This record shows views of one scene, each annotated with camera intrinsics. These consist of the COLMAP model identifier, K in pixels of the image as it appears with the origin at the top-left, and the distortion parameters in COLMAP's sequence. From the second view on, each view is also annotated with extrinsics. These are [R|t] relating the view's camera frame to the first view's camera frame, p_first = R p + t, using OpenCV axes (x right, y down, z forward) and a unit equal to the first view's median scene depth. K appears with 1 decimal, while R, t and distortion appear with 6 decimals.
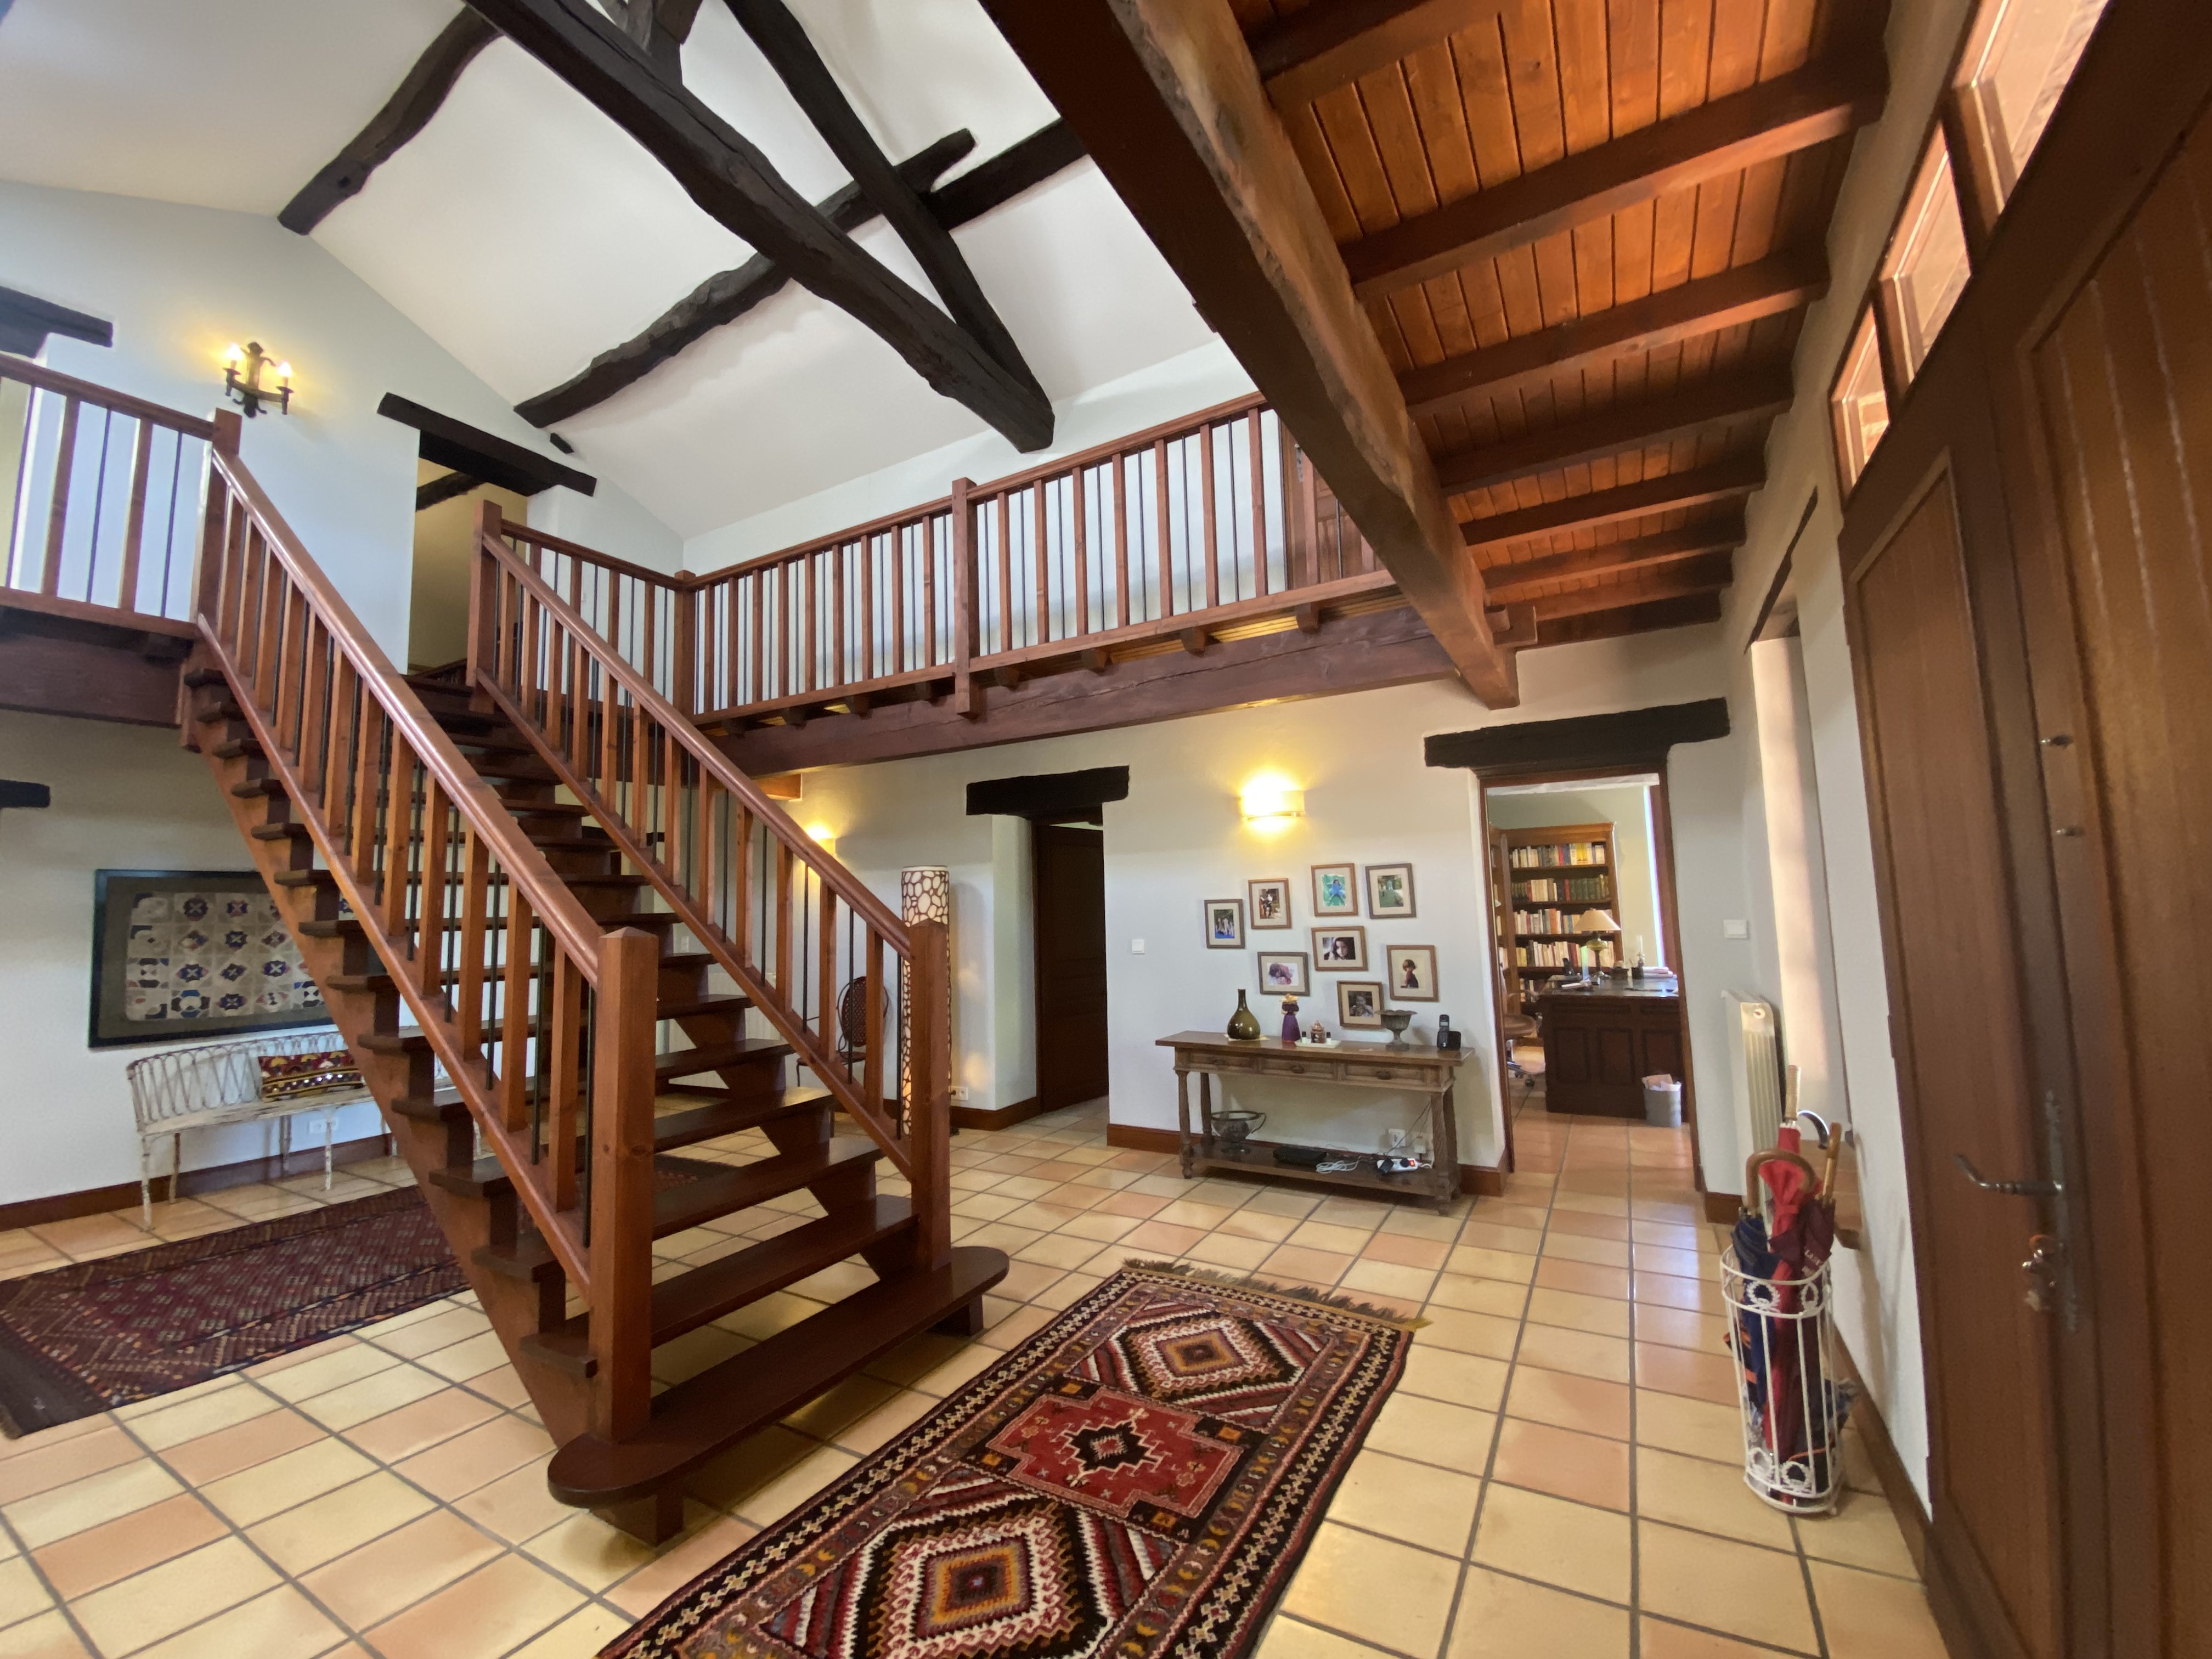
lens RADIAL K [[904.9, 0, 1106.0], [0, 904.9, 829.5], [0, 0, 1]] dist [0.064822, -0.042694]
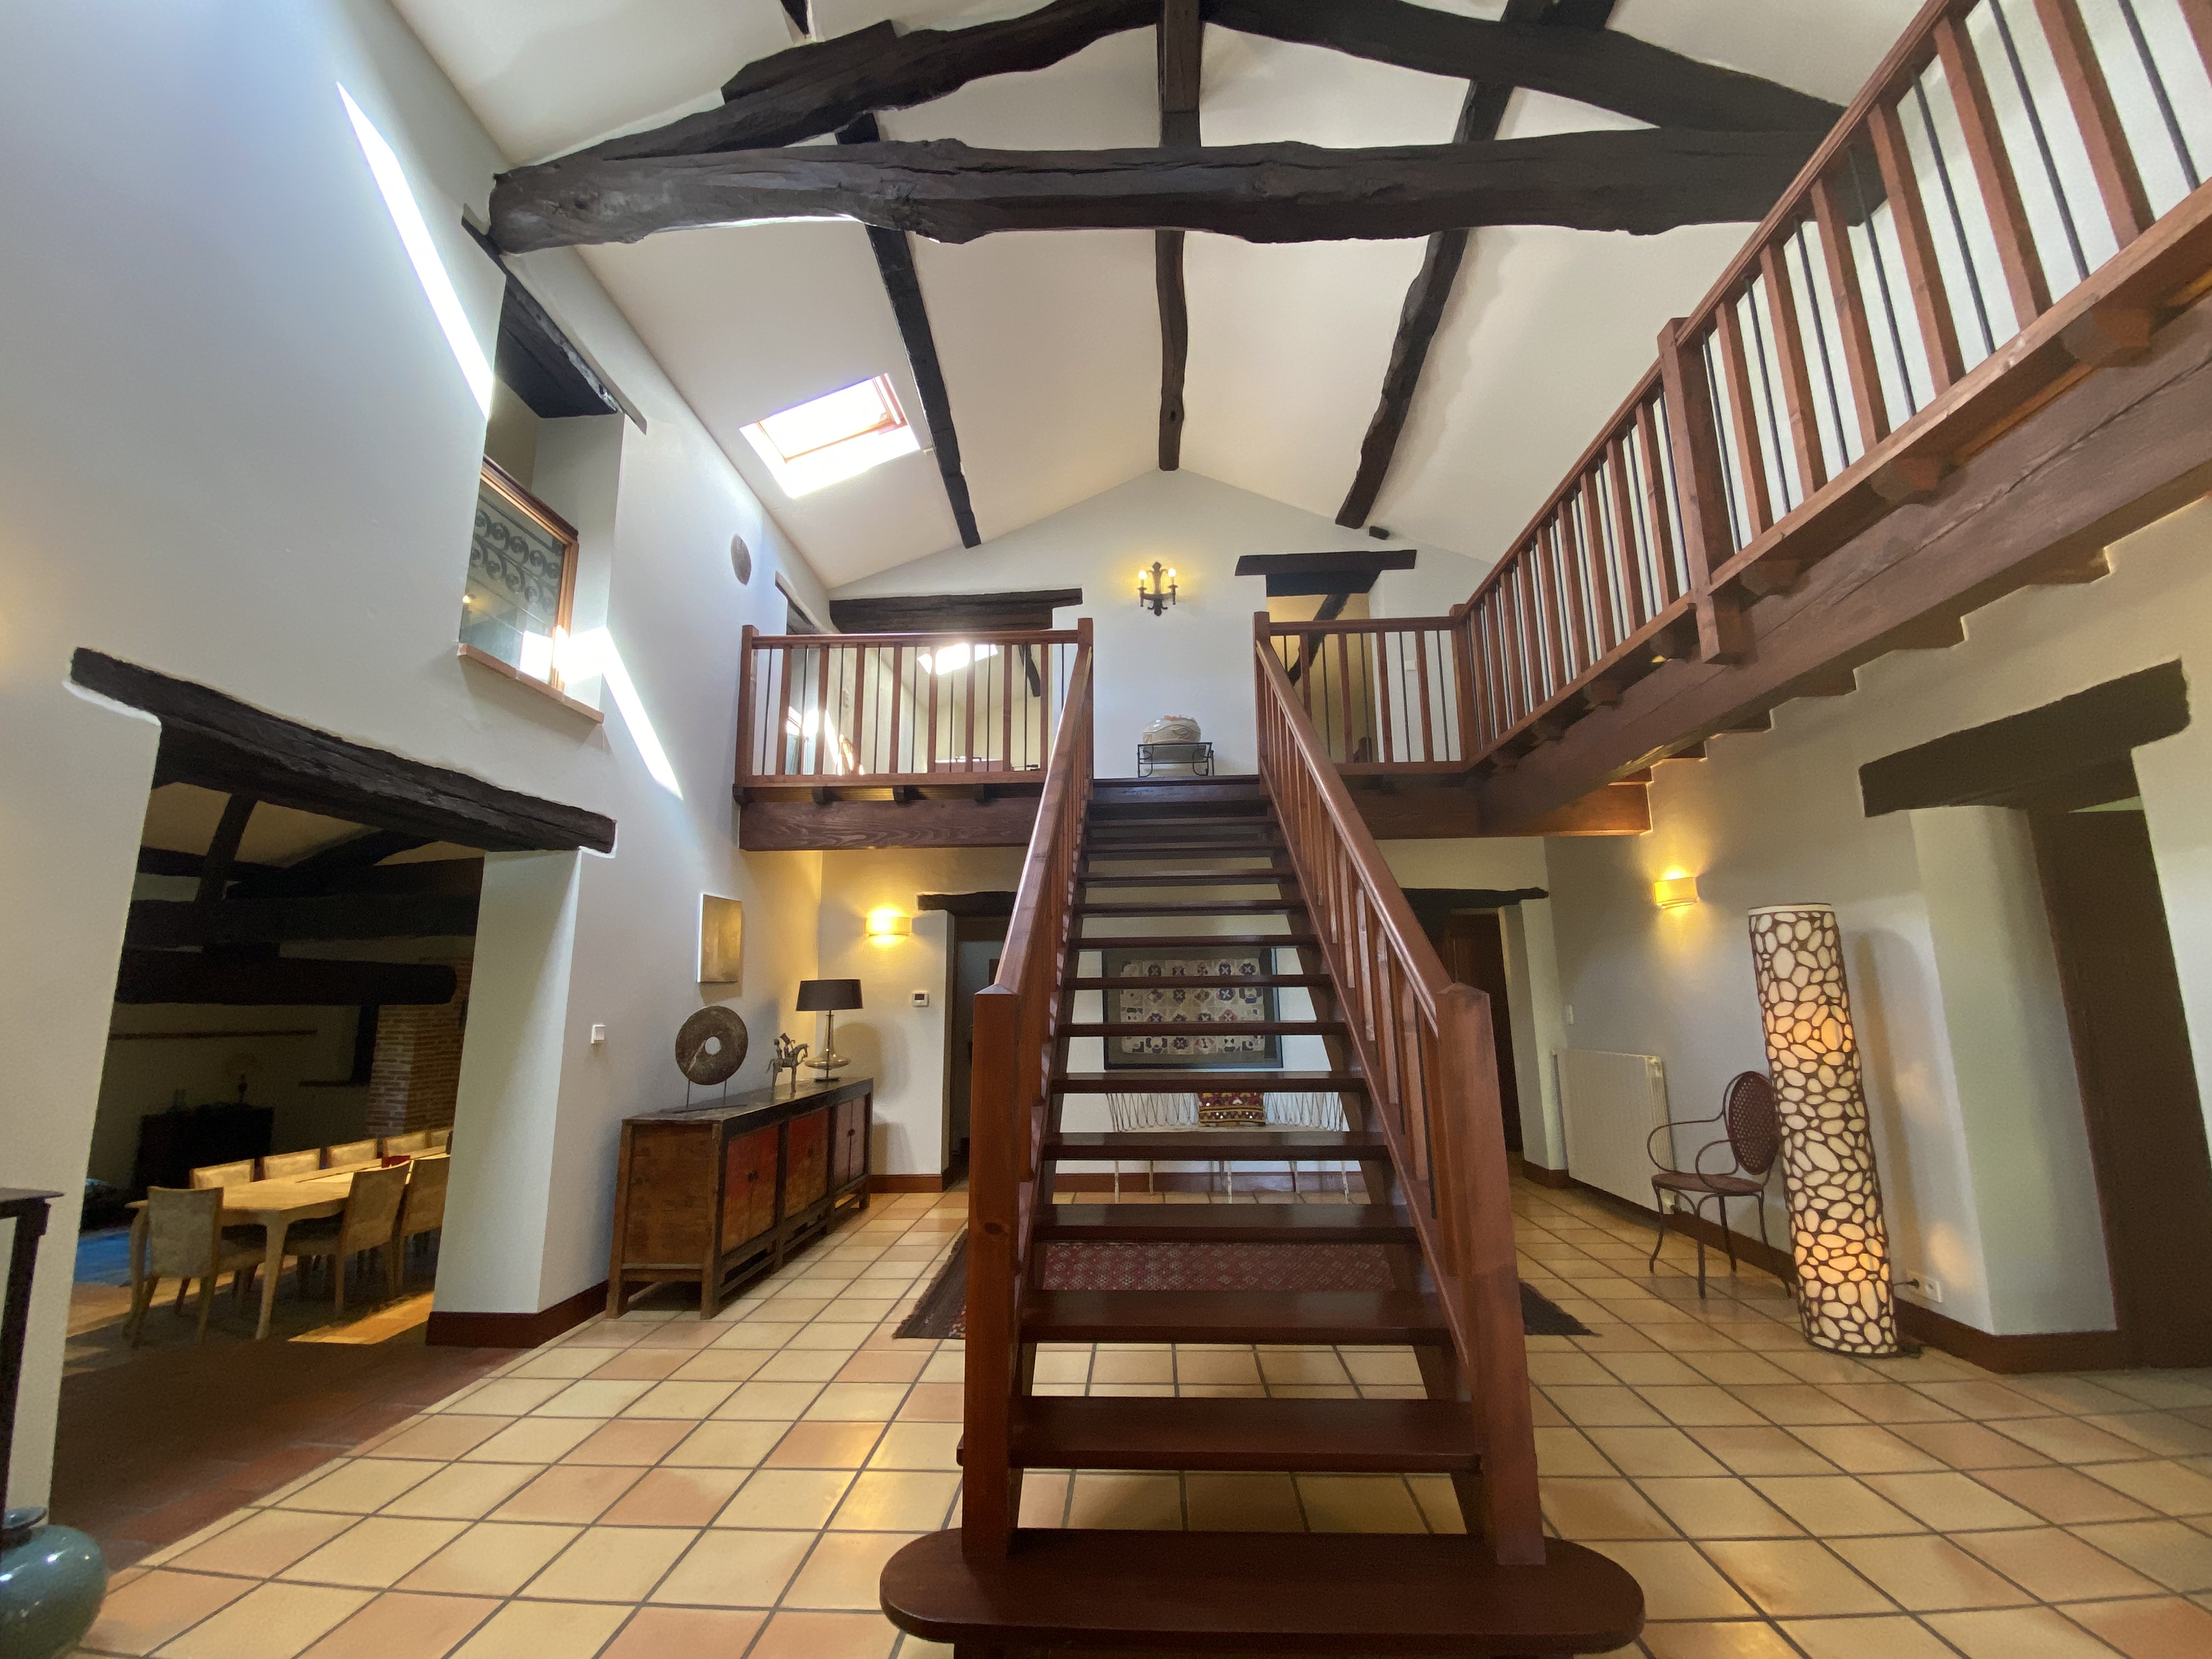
lens RADIAL K [[888.8, 0, 1106.0], [0, 888.8, 829.5], [0, 0, 1]] dist [0.016809, -0.020663]
pose [[0.439332, -0.144579, -0.886614, 0.160183], [0.081978, 0.989298, -0.120702, 0.024360], [0.894576, -0.019655, 0.446483, 0.292694]]
